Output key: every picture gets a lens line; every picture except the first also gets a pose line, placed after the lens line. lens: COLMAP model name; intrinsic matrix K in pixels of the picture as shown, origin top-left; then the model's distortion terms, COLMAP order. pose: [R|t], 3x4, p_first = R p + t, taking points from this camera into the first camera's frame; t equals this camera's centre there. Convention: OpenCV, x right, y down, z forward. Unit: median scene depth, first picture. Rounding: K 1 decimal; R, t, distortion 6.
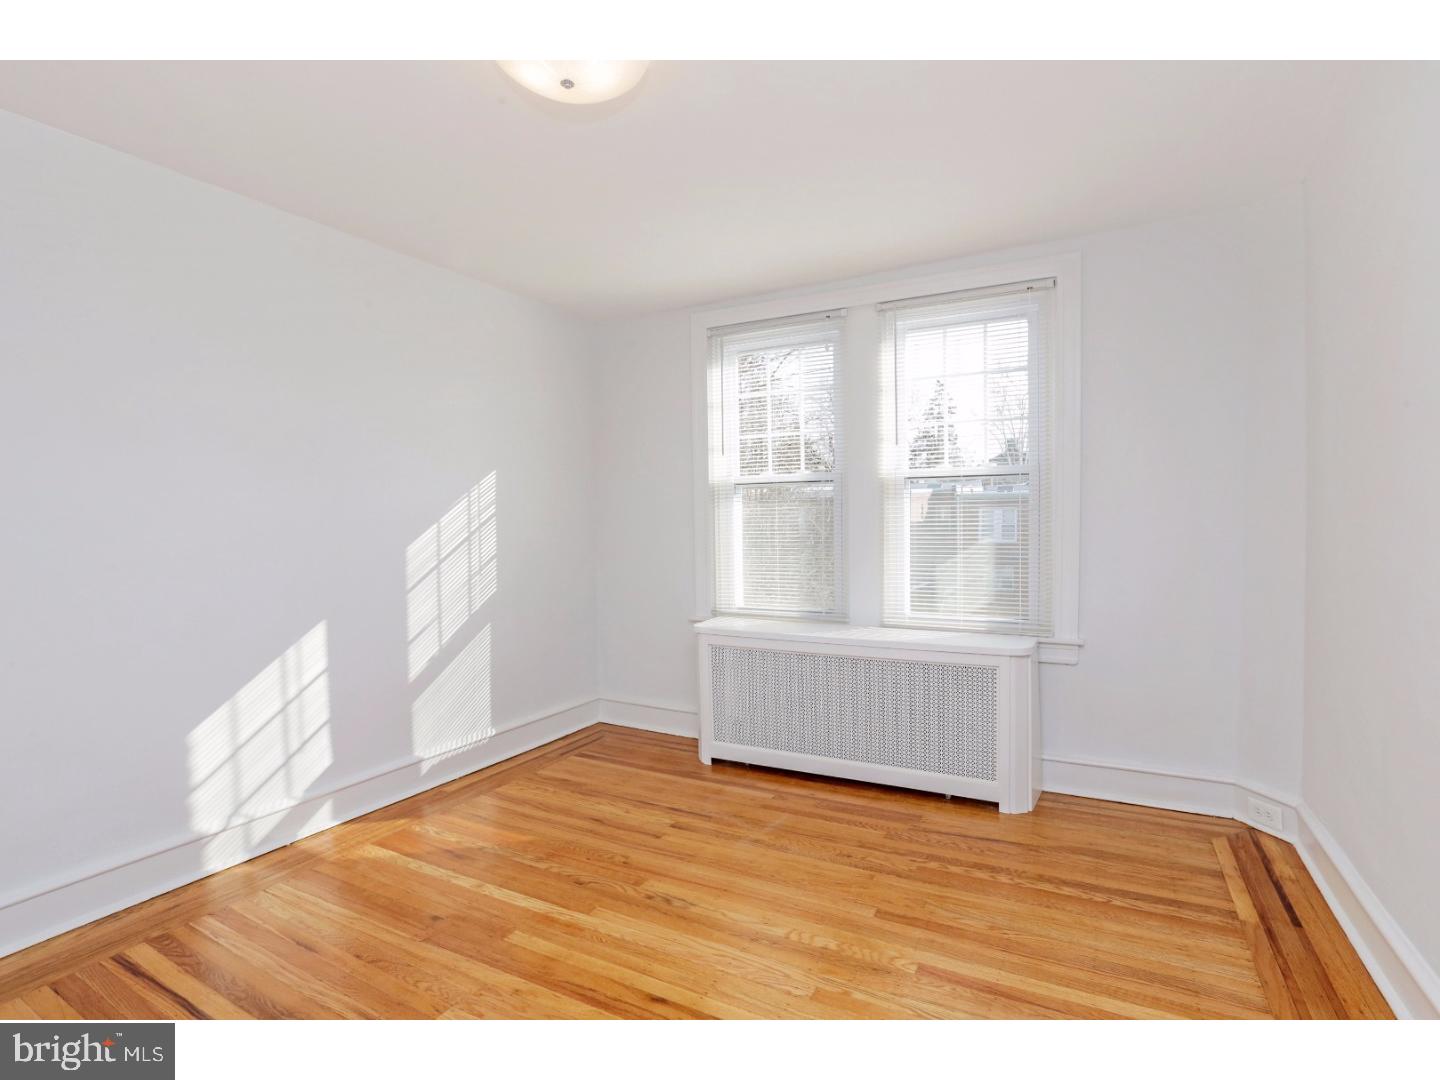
lens RADIAL K [[685.9, 0, 725.0], [0, 685.9, 545.9], [0, 0, 1]] dist [-0.044429, 0.012368]
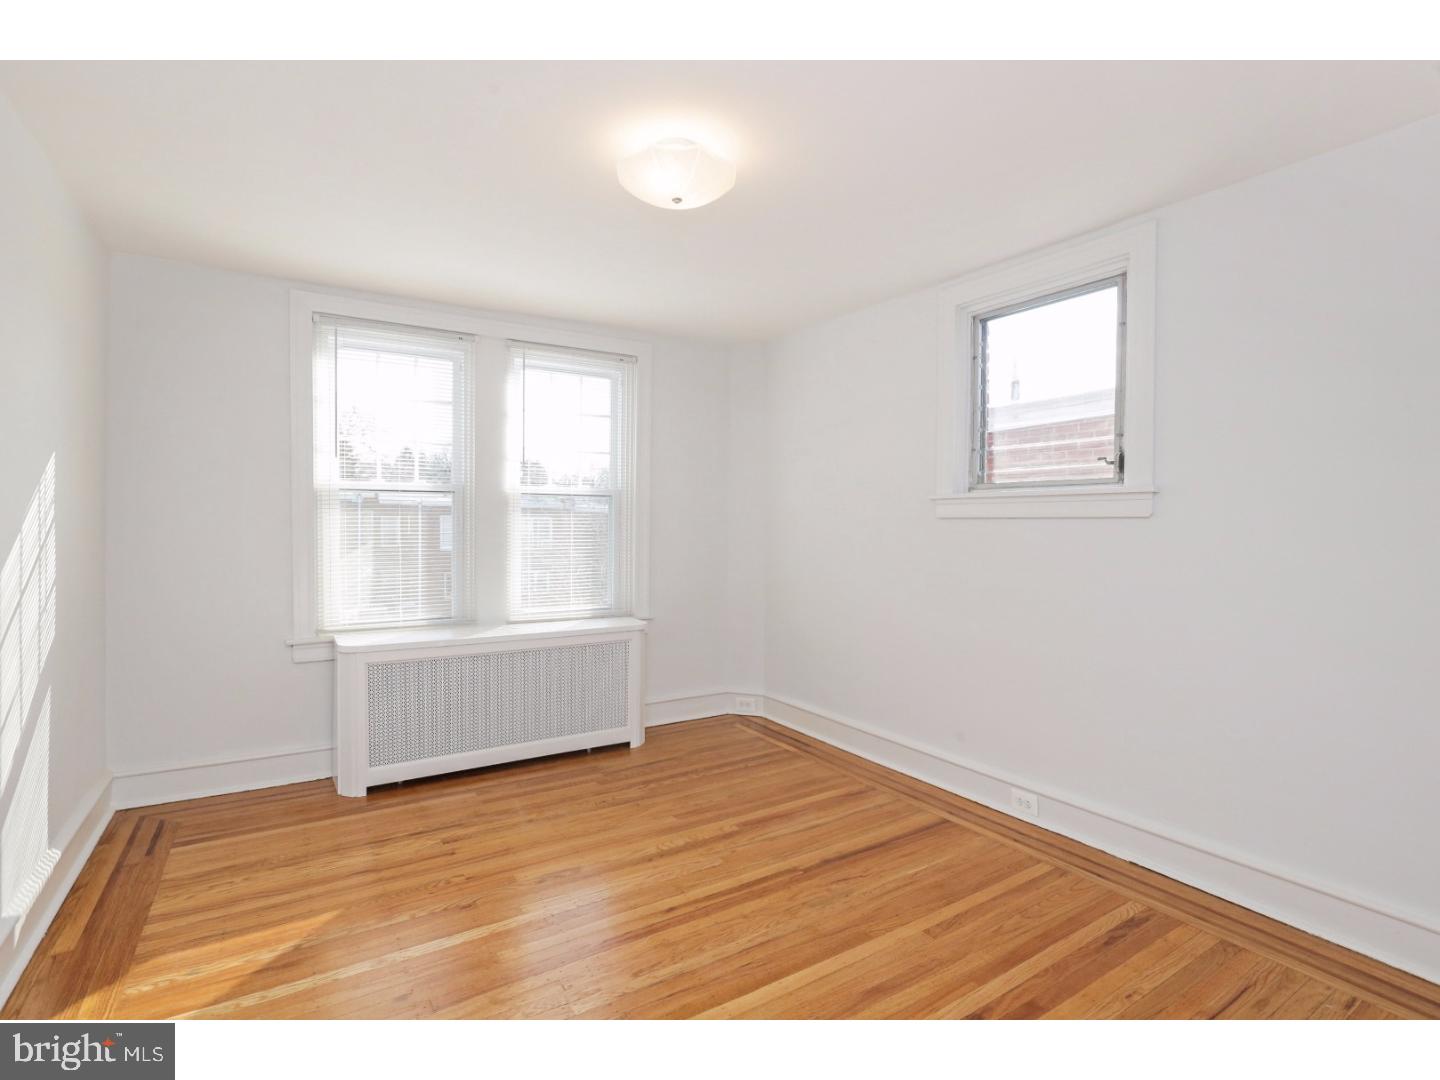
lens RADIAL K [[685.9, 0, 717.9], [0, 685.9, 533.6], [0, 0, 1]] dist [-0.044429, 0.012368]
pose [[0.515148, -0.000243, 0.857101, -0.619079], [0.023697, 0.999622, -0.013959, -0.008541], [-0.856774, 0.027502, 0.514959, 0.133378]]
